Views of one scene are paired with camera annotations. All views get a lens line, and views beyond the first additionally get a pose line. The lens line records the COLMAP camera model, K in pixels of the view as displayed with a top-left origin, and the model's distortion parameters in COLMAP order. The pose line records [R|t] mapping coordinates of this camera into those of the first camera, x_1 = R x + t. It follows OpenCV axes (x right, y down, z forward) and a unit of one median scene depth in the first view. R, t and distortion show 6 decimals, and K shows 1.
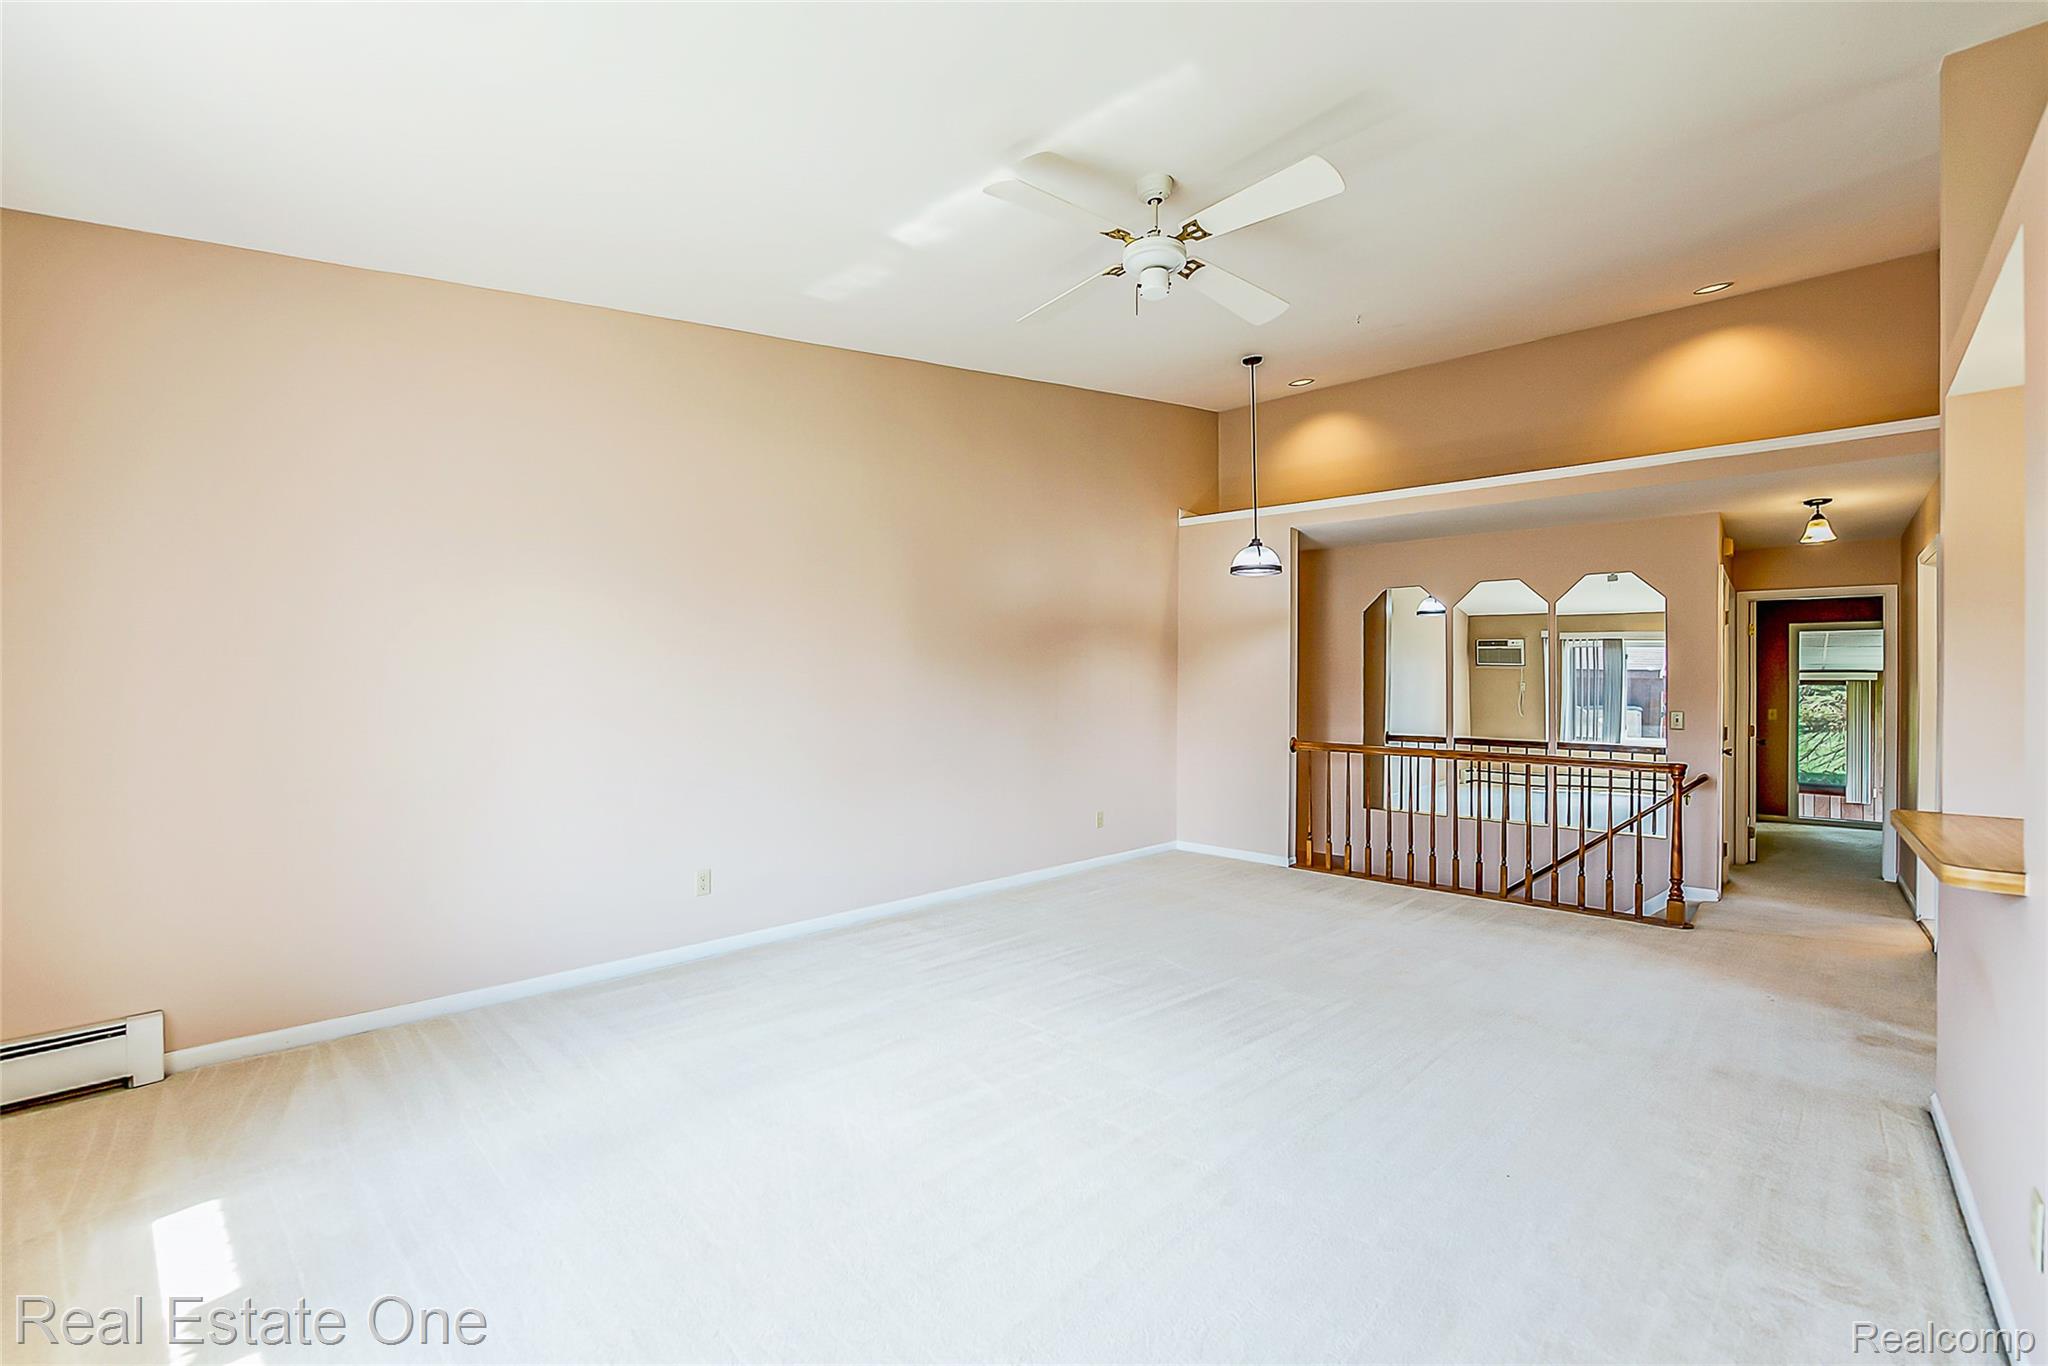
lens RADIAL K [[879.5, 0, 1022.5], [0, 879.5, 685.4], [0, 0, 1]] dist [-0.003854, -0.000709]
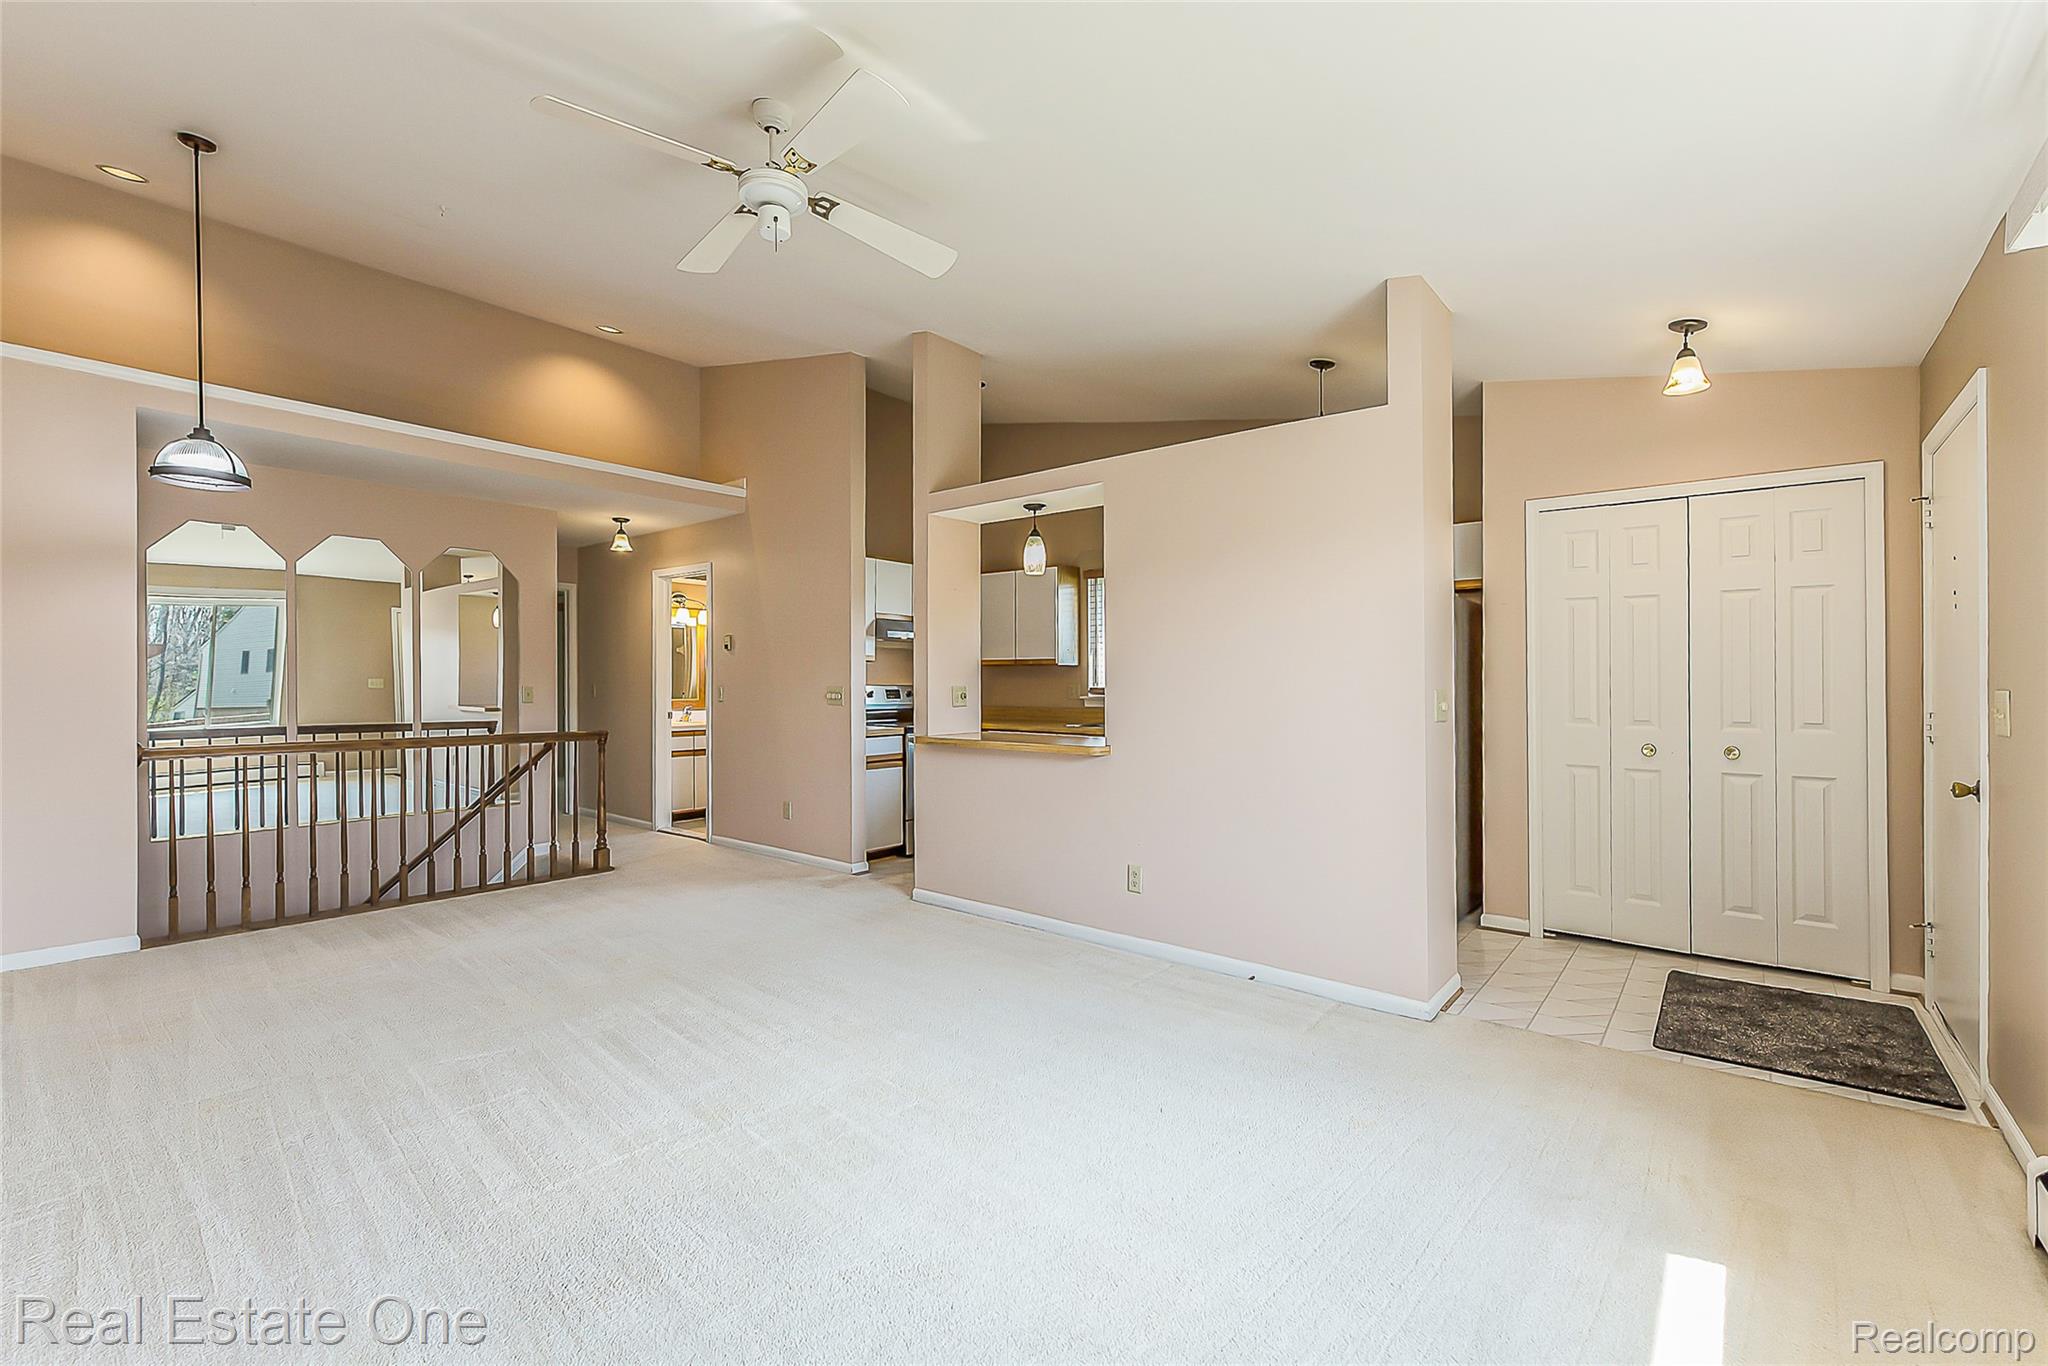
lens RADIAL K [[879.5, 0, 1095.0], [0, 879.5, 667.7], [0, 0, 1]] dist [-0.003854, -0.000709]
pose [[-0.105258, -0.001794, 0.994443, -0.388196], [-0.007667, 0.999970, 0.000993, -0.000082], [-0.994415, -0.007519, -0.105269, 0.385900]]
